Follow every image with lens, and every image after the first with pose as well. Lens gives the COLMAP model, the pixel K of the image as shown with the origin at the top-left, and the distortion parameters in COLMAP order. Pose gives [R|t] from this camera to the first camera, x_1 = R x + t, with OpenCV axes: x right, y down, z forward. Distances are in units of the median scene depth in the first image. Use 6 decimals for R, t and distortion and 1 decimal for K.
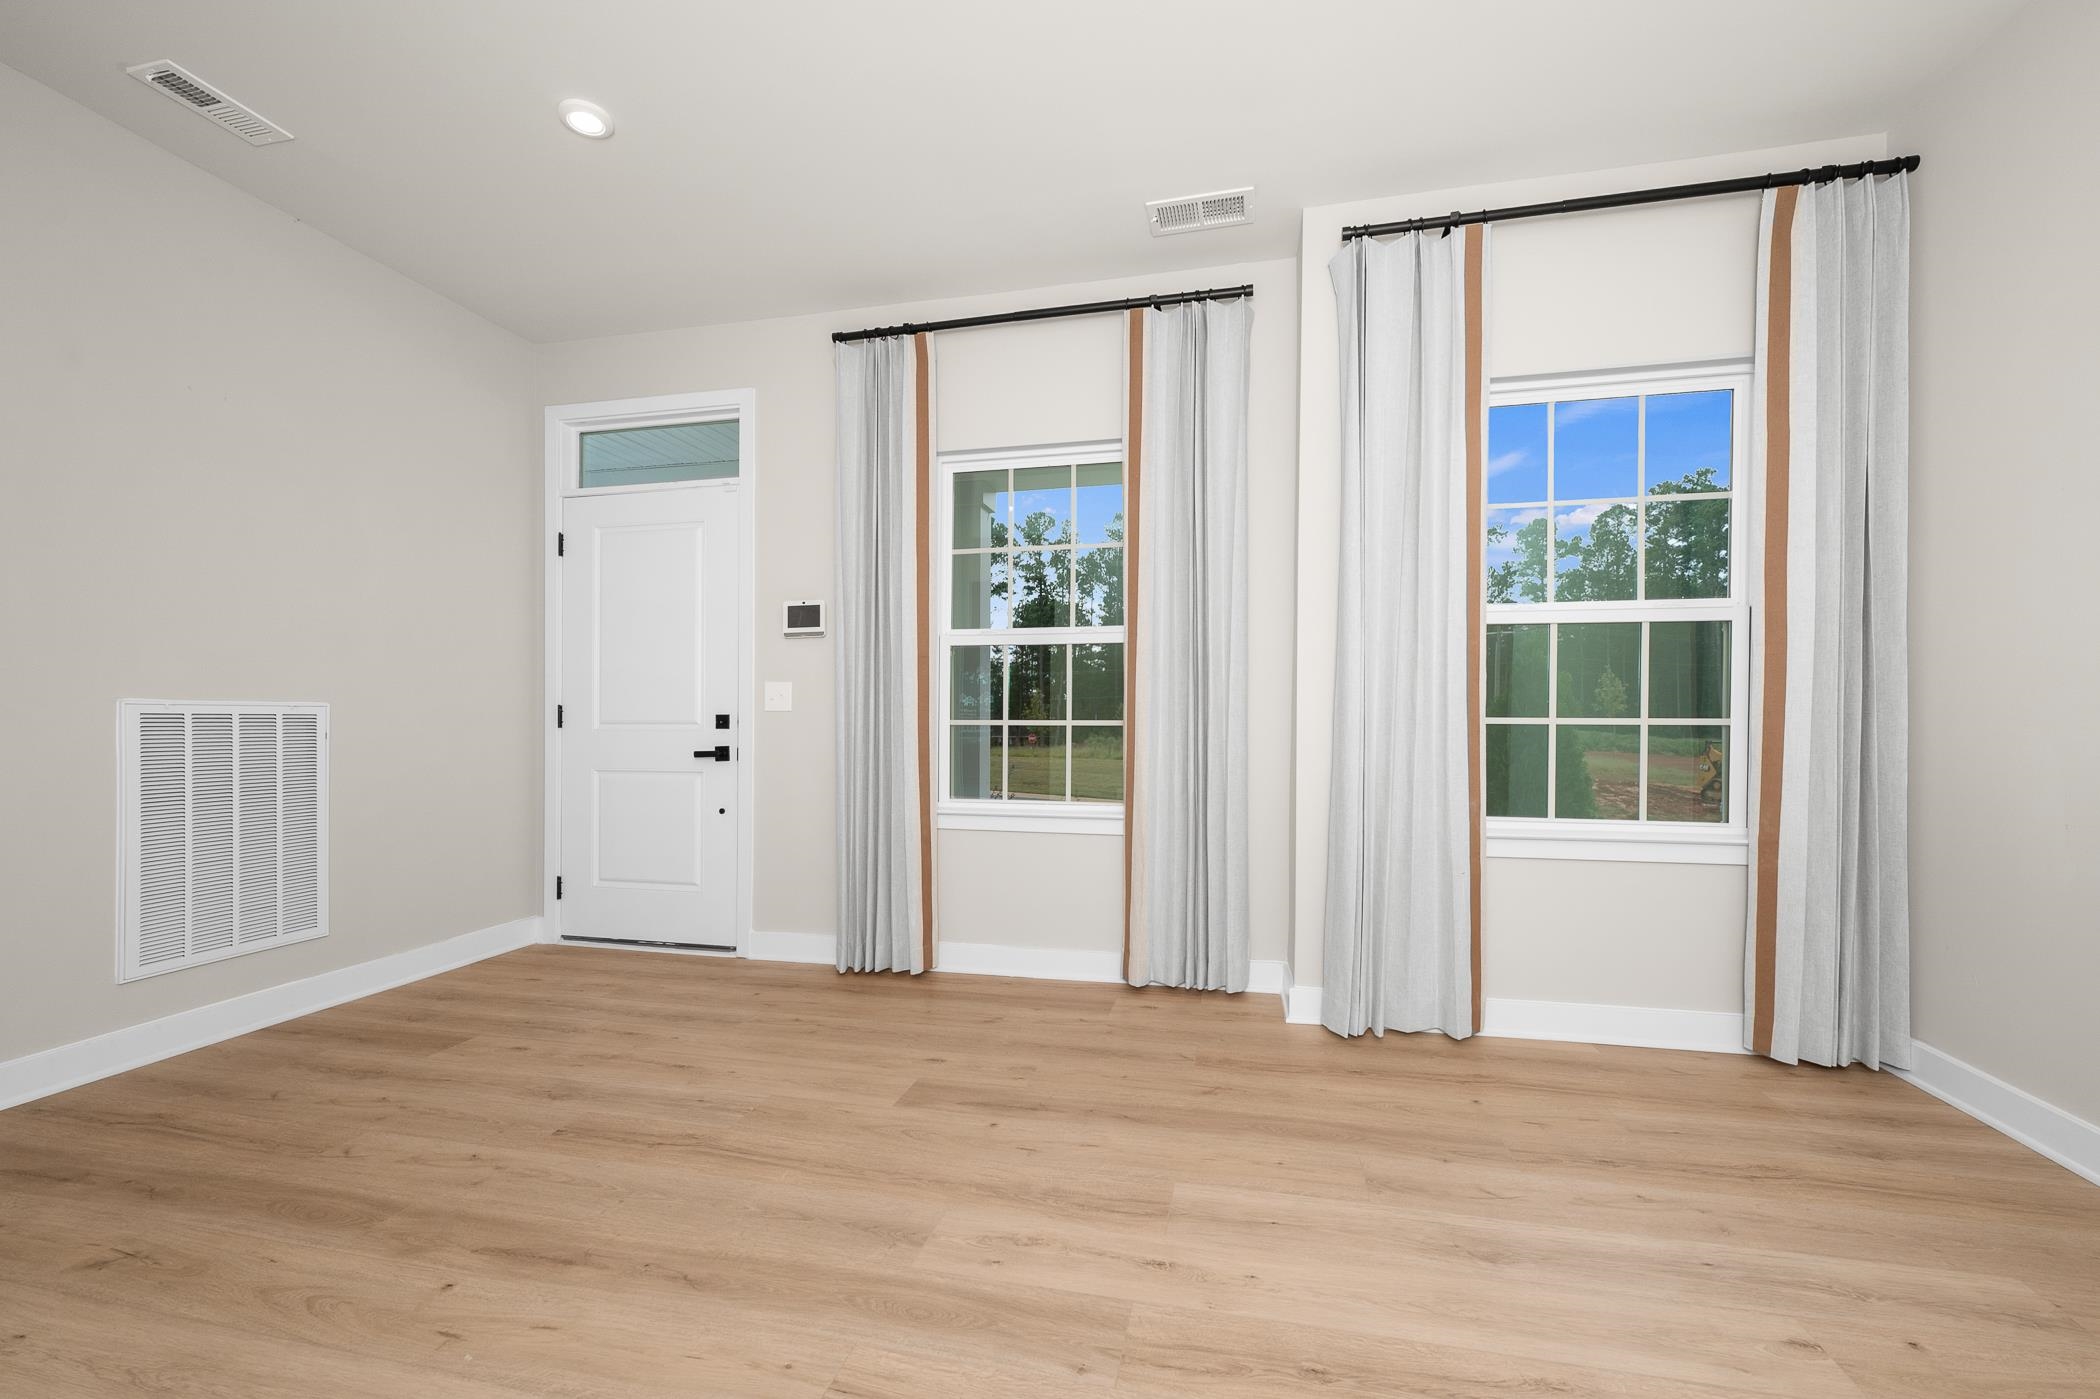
lens RADIAL K [[876.3, 0, 1050.6], [0, 876.3, 715.3], [0, 0, 1]] dist [-0.000144, 0.000039]
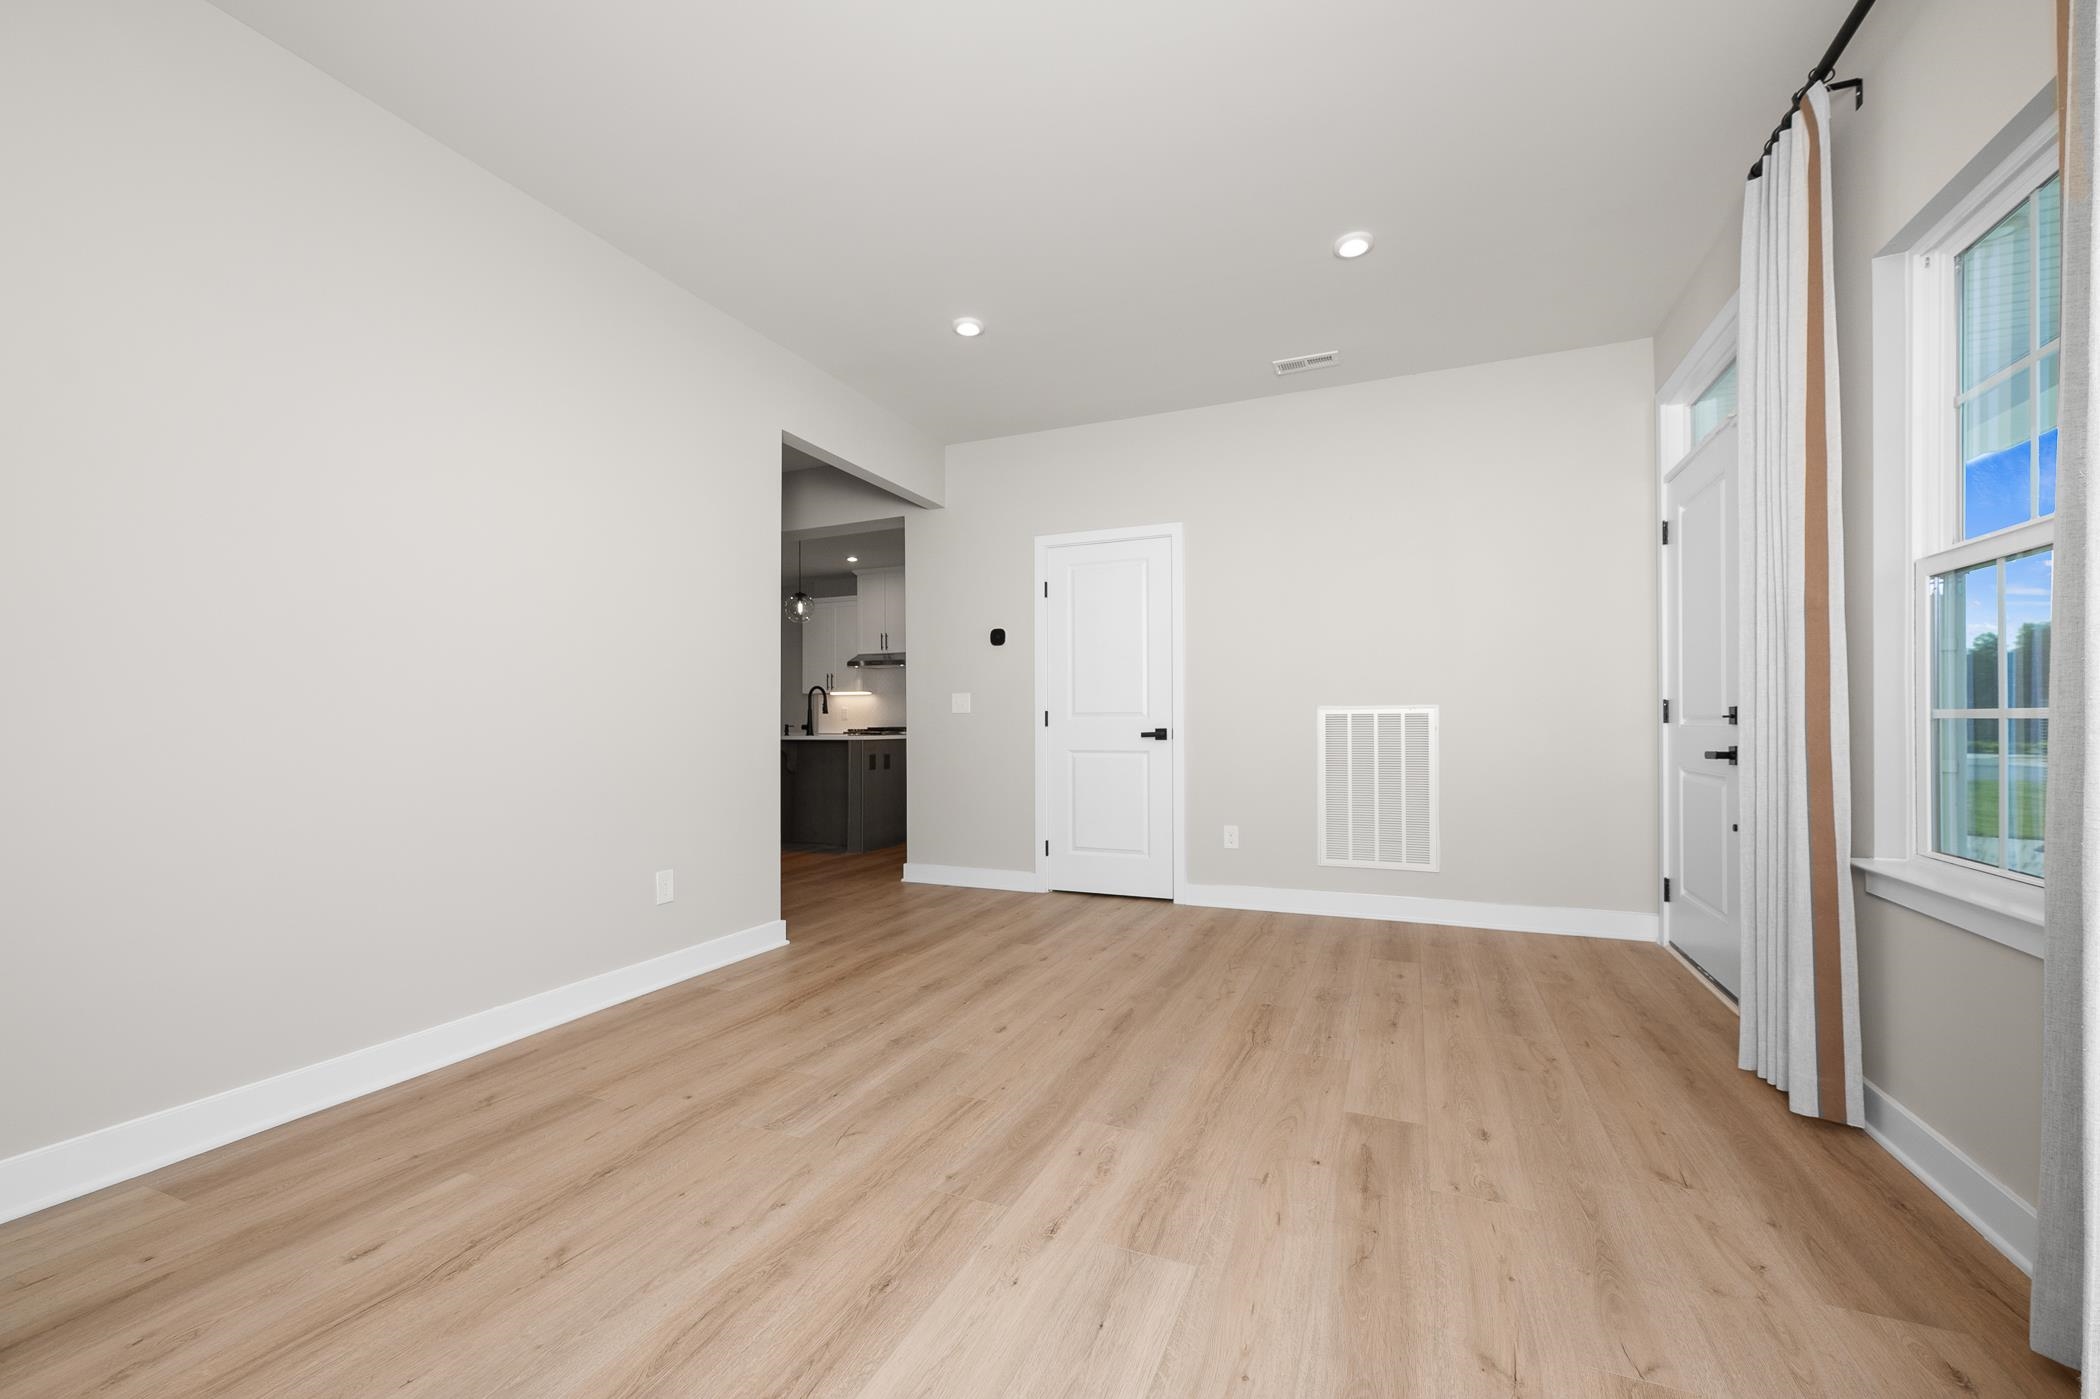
lens RADIAL K [[853.4, 0, 1048.1], [0, 853.4, 715.8], [0, 0, 1]] dist [-0.000907, -0.000115]
pose [[-0.206298, -0.008506, -0.978452, 0.675307], [0.013664, 0.999840, -0.011573, 0.010018], [0.978394, -0.015757, -0.206148, 0.721909]]
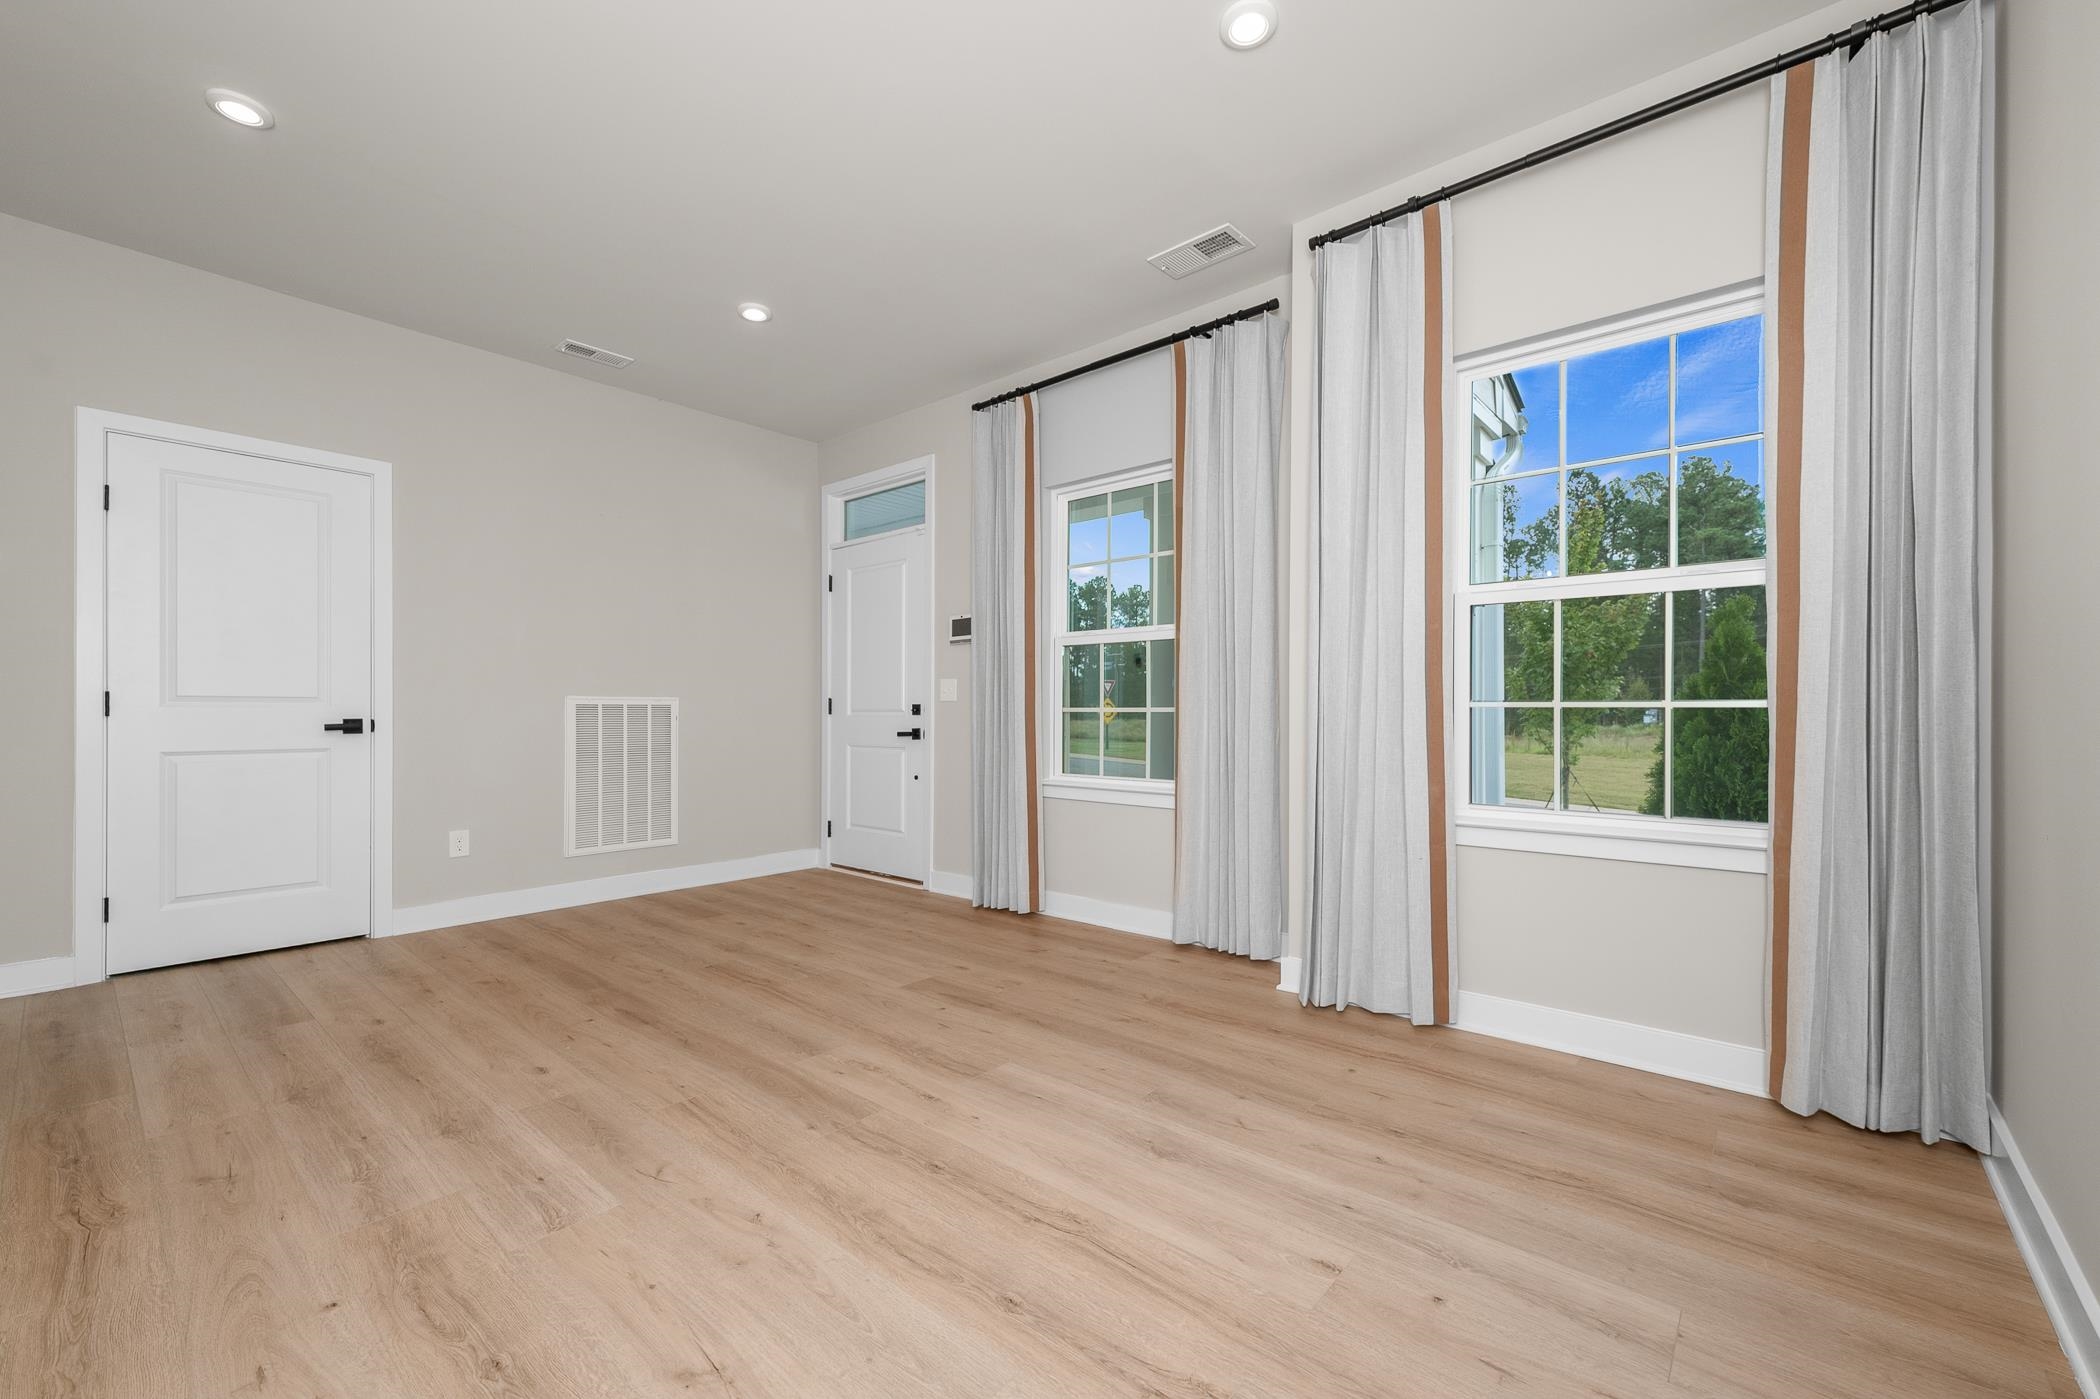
lens RADIAL K [[874.3, 0, 1050.0], [0, 874.3, 699.5], [0, 0, 1]] dist [0.009379, 0.000001]
pose [[0.876977, -0.008321, -0.480460, 0.569438], [0.004181, 0.999944, -0.009685, 0.007443], [0.480514, 0.006485, 0.876963, -0.075009]]
